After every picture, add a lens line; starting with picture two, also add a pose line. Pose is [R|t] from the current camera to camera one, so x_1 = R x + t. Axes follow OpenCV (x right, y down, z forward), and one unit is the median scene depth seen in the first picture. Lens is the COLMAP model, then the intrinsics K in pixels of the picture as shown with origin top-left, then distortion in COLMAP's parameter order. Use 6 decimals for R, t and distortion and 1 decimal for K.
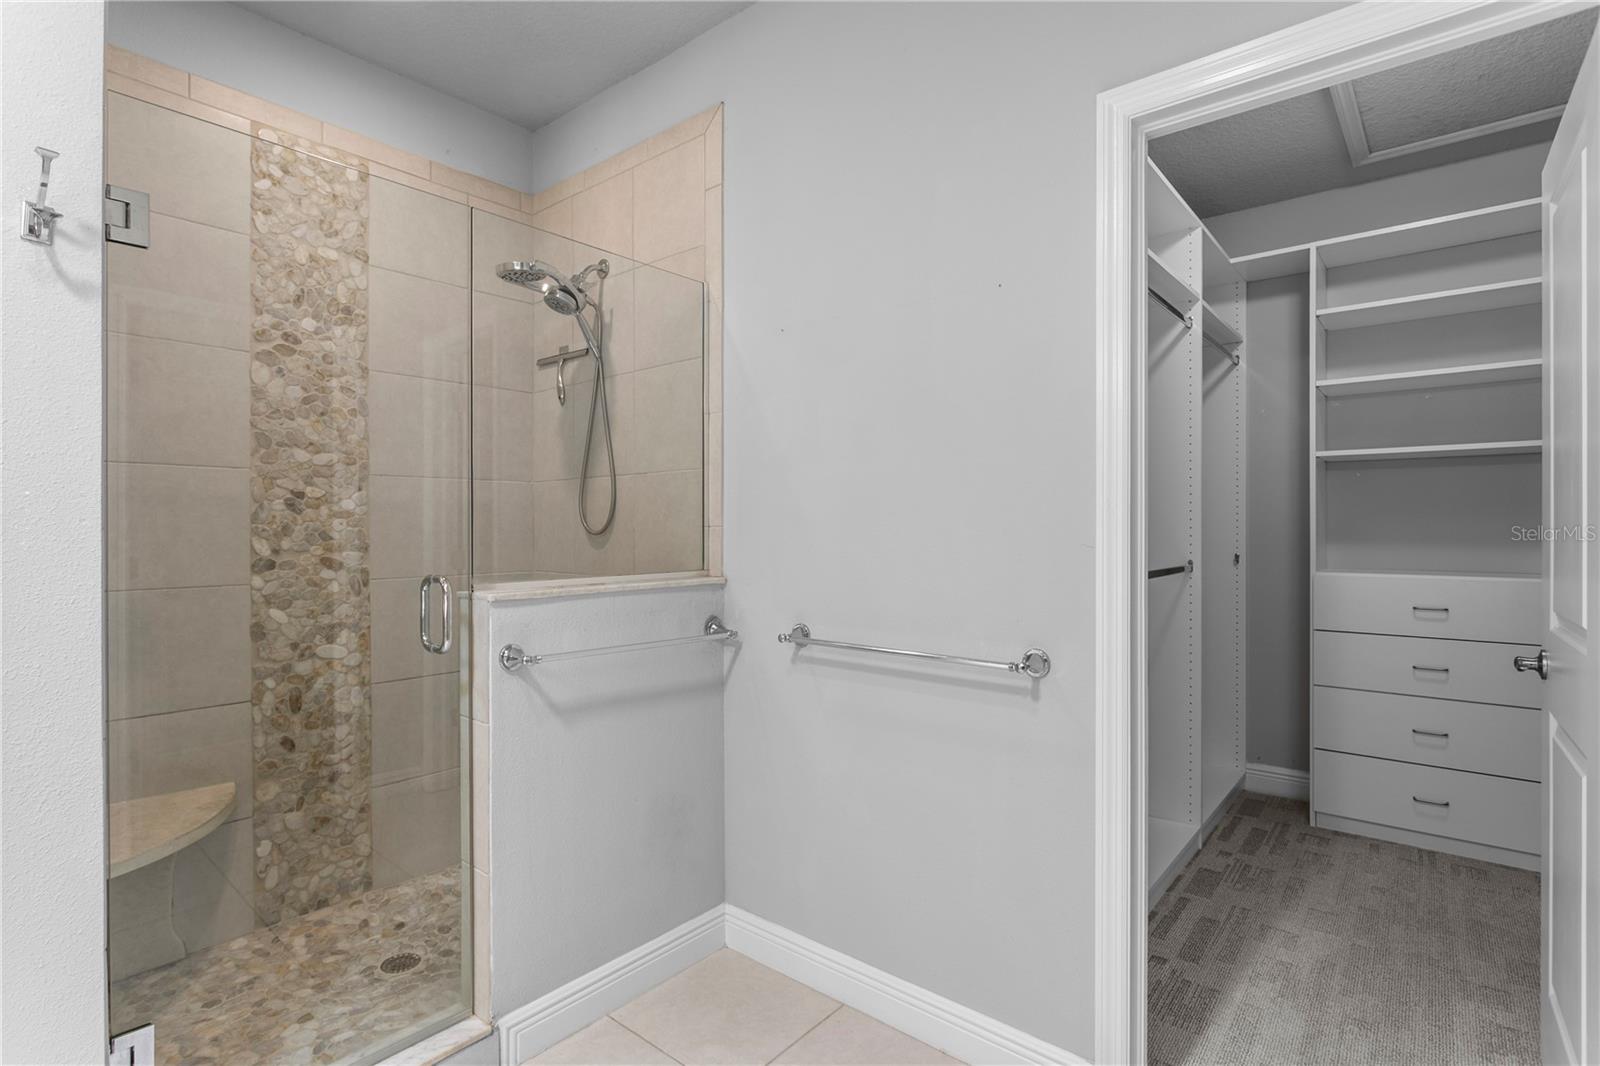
lens RADIAL K [[794.0, 0, 790.4], [0, 794.0, 527.7], [0, 0, 1]] dist [-0.010037, 0.000395]
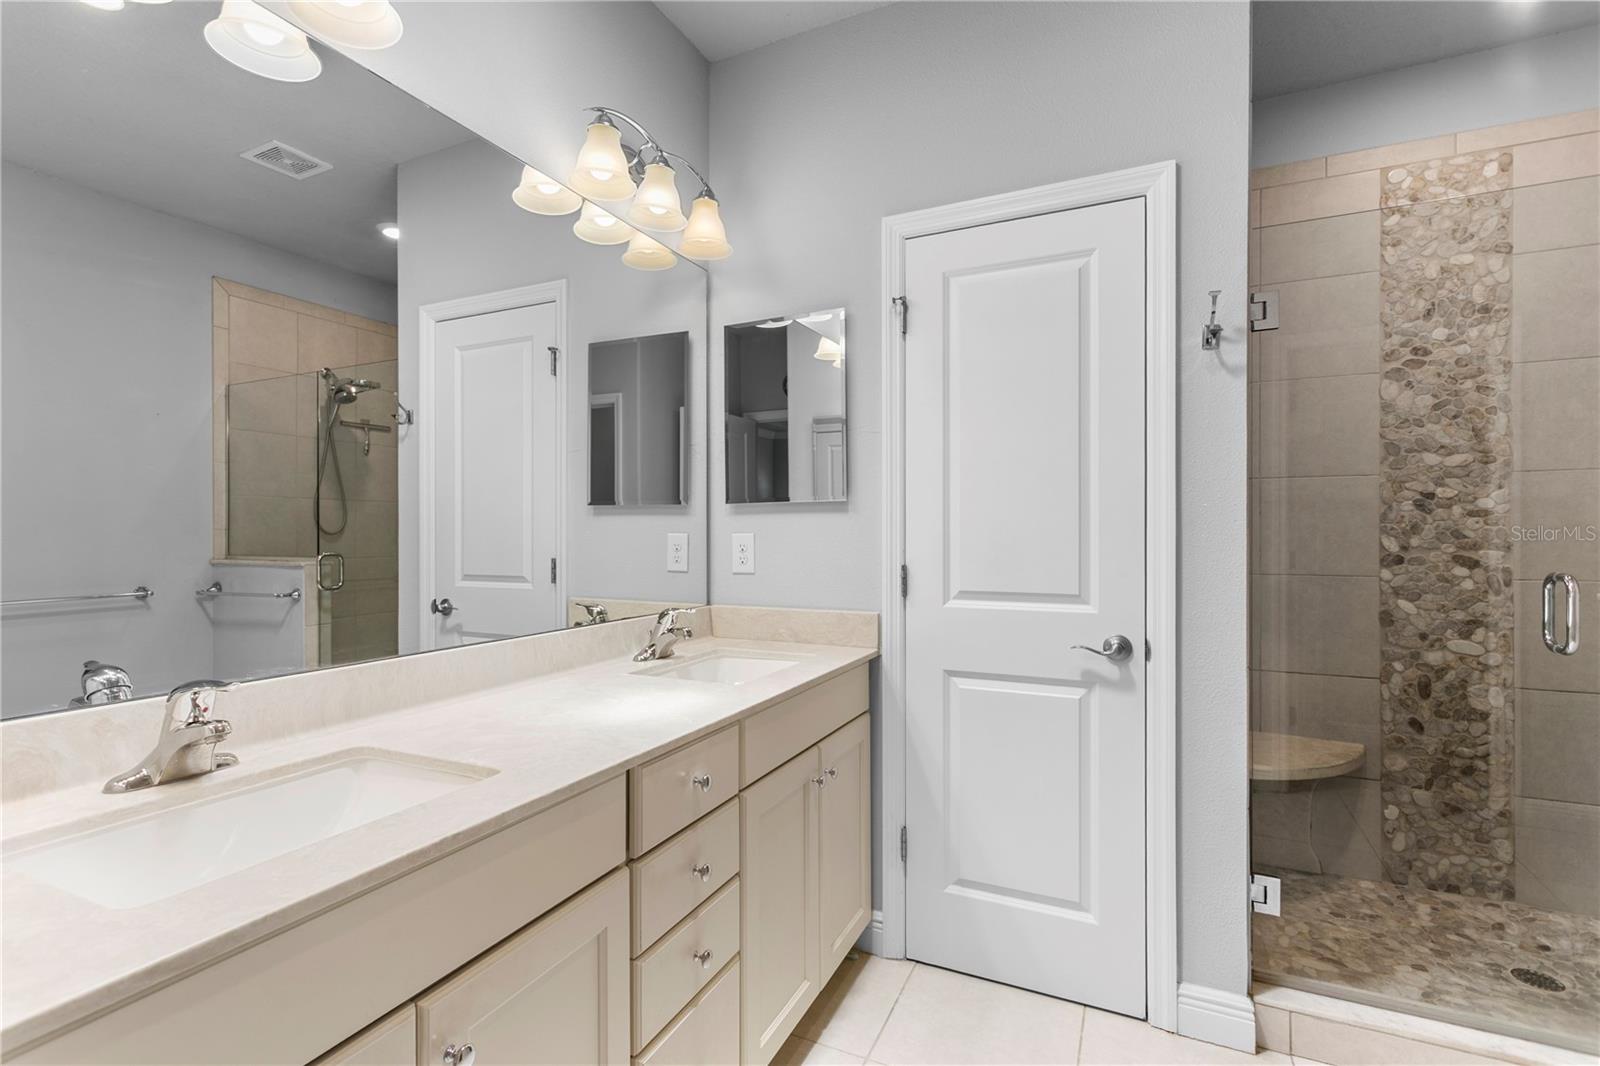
lens RADIAL K [[758.9, 0, 785.6], [0, 758.9, 539.6], [0, 0, 1]] dist [0.000914, 0.001953]
pose [[0.265668, 0.009508, -0.964018, 0.143117], [0.002959, 0.999939, 0.010677, 0.004229], [0.964060, -0.005690, 0.265624, -0.116247]]
